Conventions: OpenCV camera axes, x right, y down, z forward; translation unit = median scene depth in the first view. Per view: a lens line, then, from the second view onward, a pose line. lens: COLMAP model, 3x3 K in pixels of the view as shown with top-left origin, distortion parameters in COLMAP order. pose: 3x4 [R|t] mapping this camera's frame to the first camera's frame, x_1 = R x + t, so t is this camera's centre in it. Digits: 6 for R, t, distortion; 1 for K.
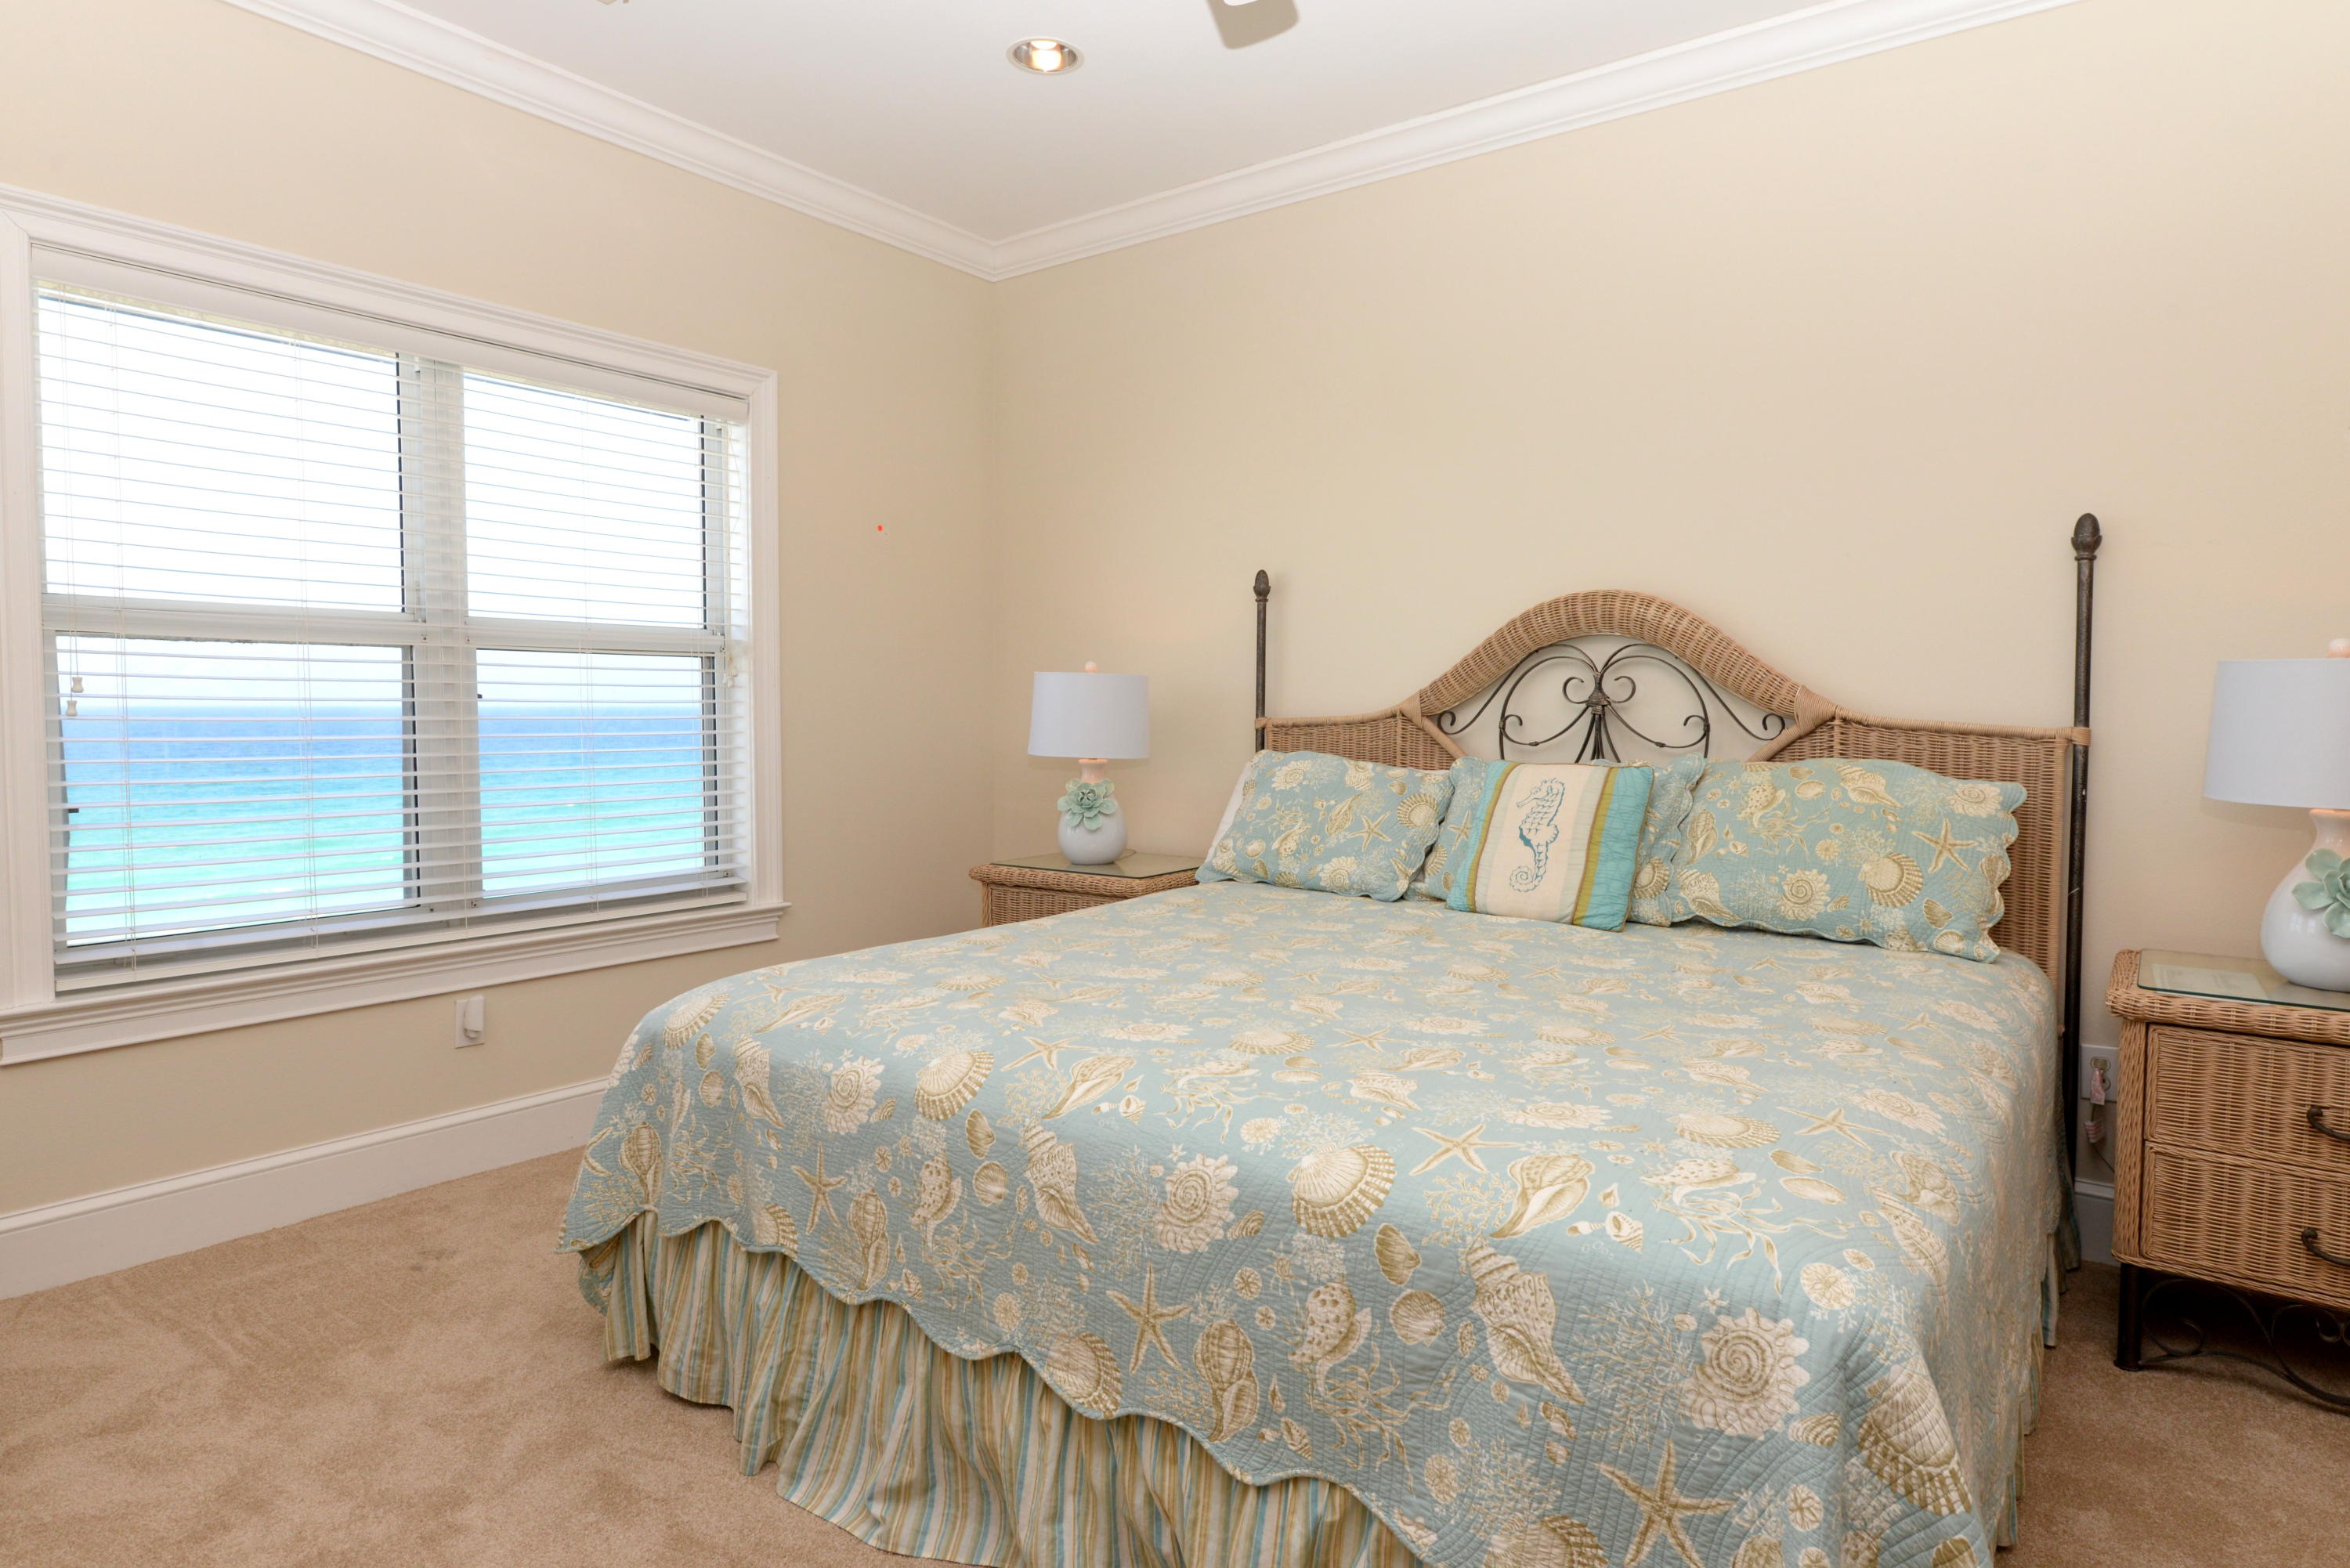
lens RADIAL K [[1336.9, 0, 1176.7], [0, 1336.9, 780.2], [0, 0, 1]] dist [0.005481, -0.004491]
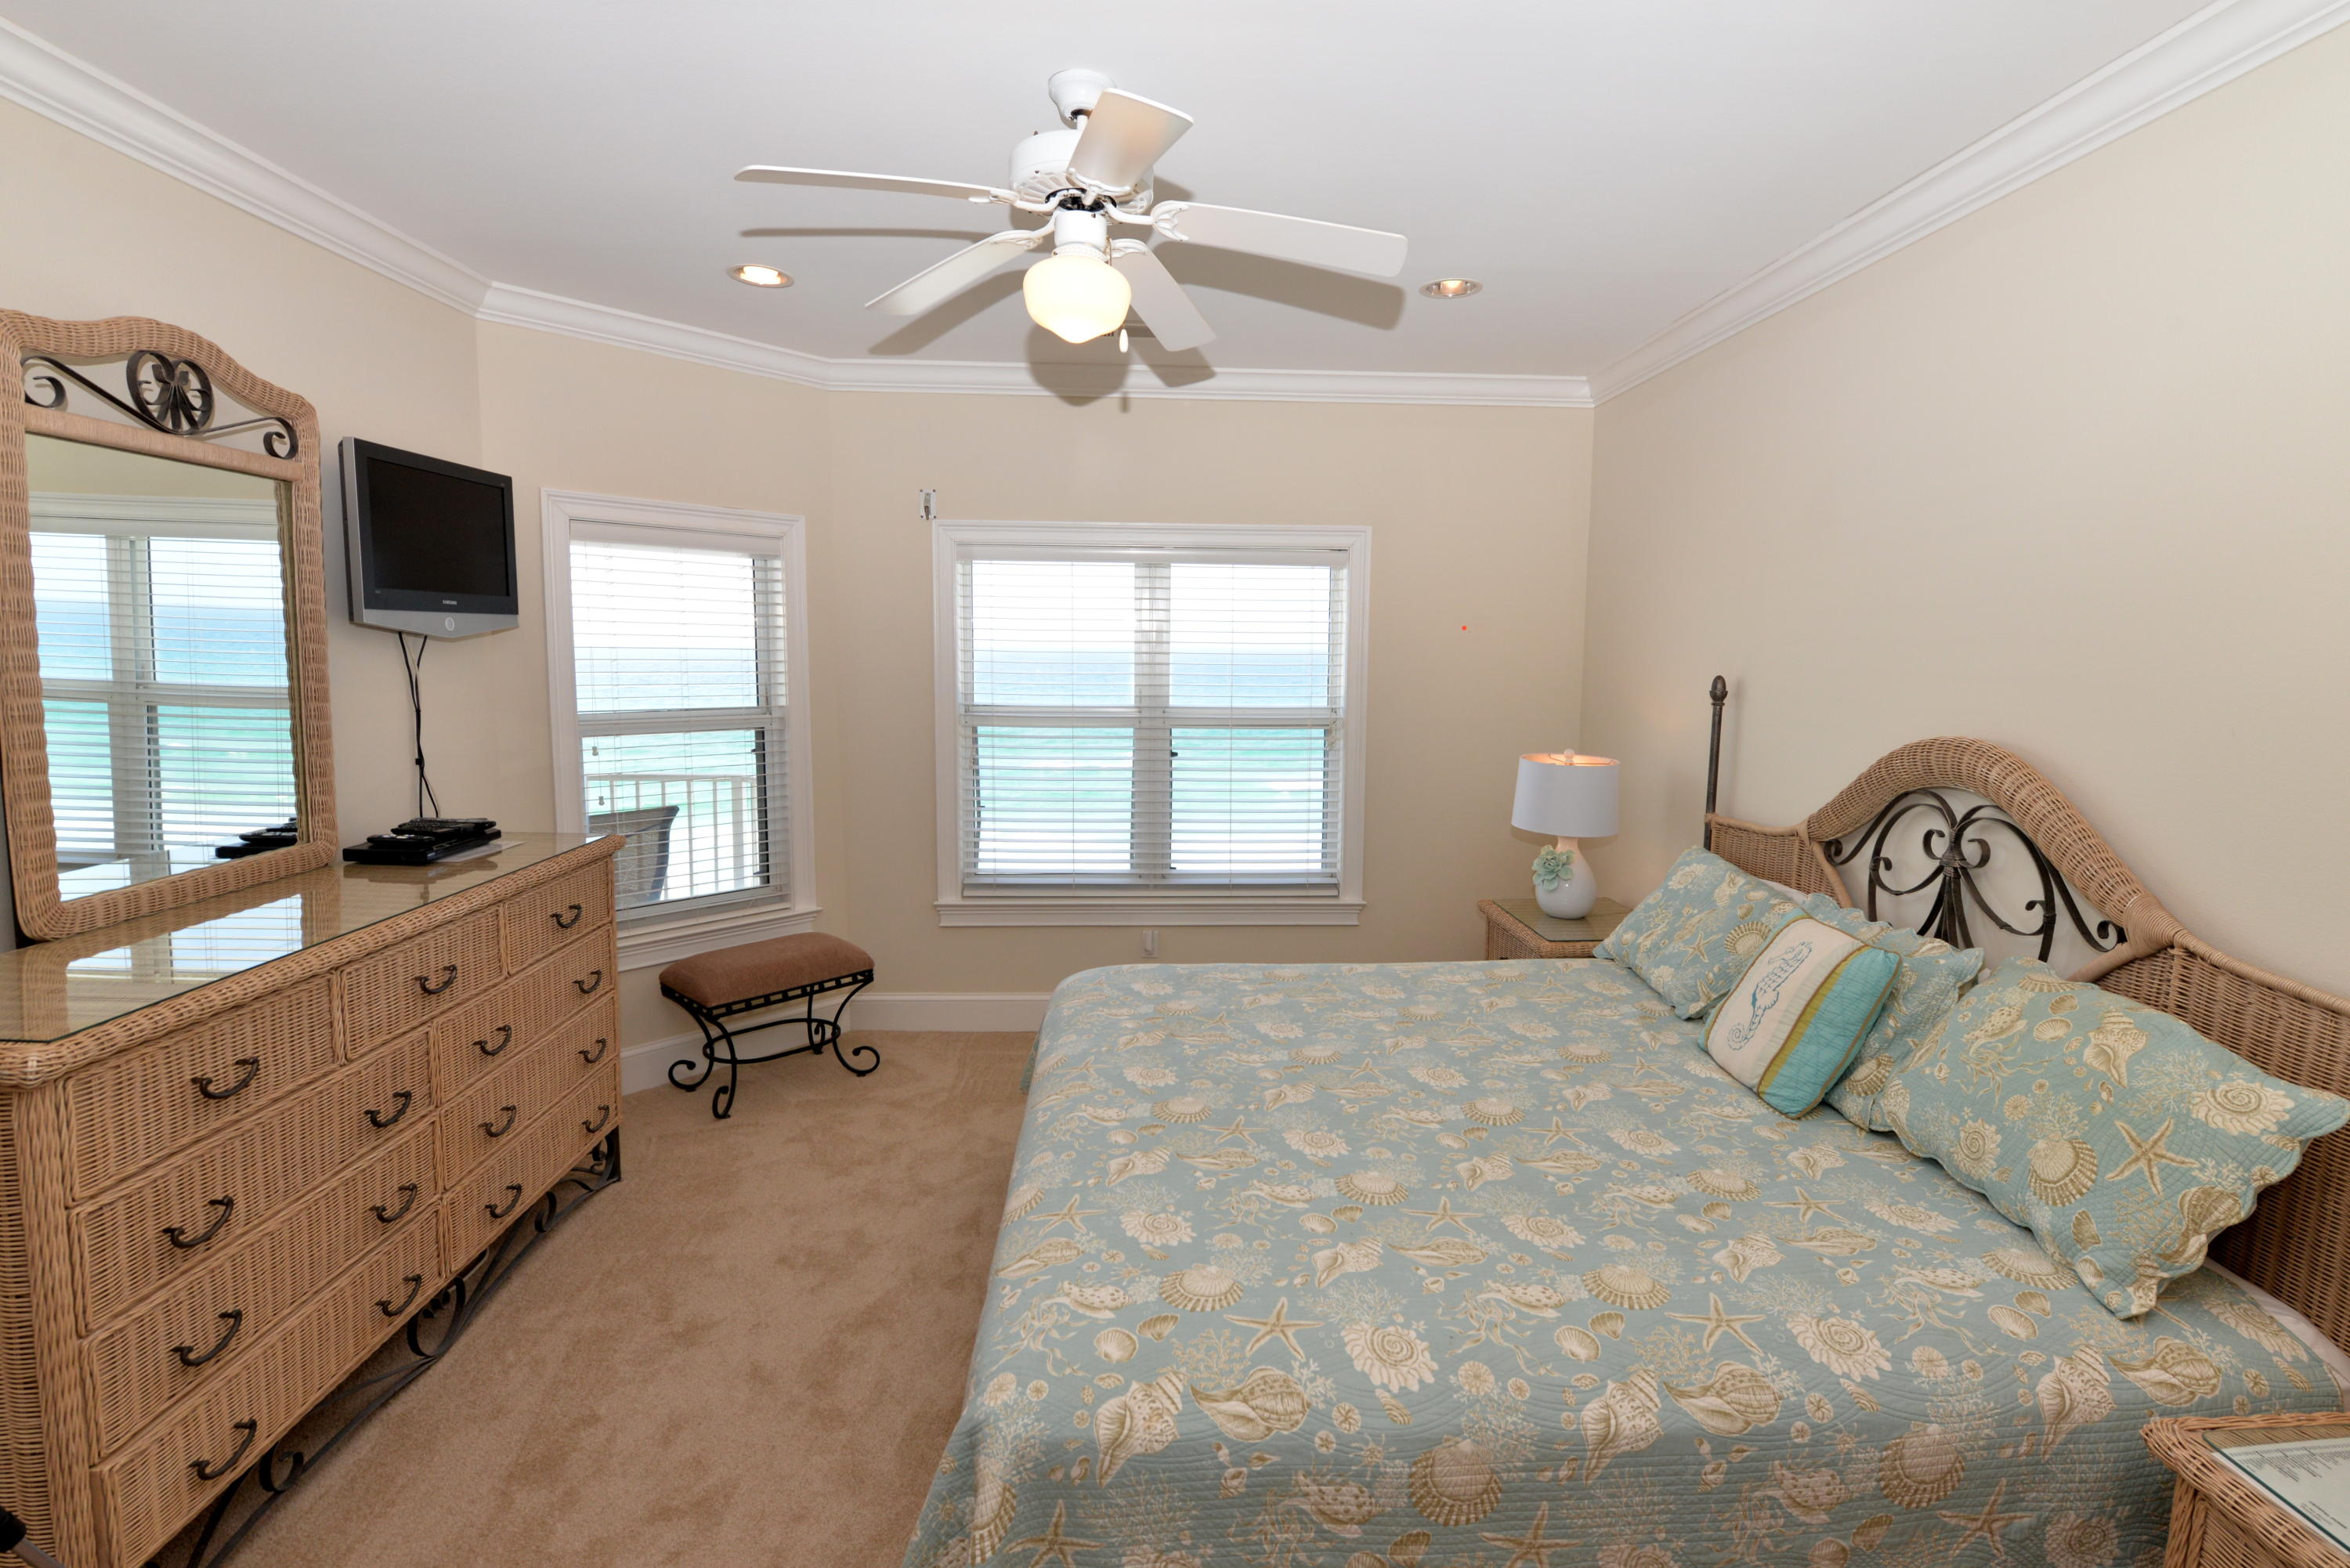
lens RADIAL K [[1092.4, 0, 1180.0], [0, 1092.4, 777.9], [0, 0, 1]] dist [-0.004145, -0.000690]
pose [[0.621727, 0.096346, -0.777285, 0.581234], [-0.042379, 0.995090, 0.089446, -0.165309], [0.782086, -0.022670, 0.622757, 0.154844]]
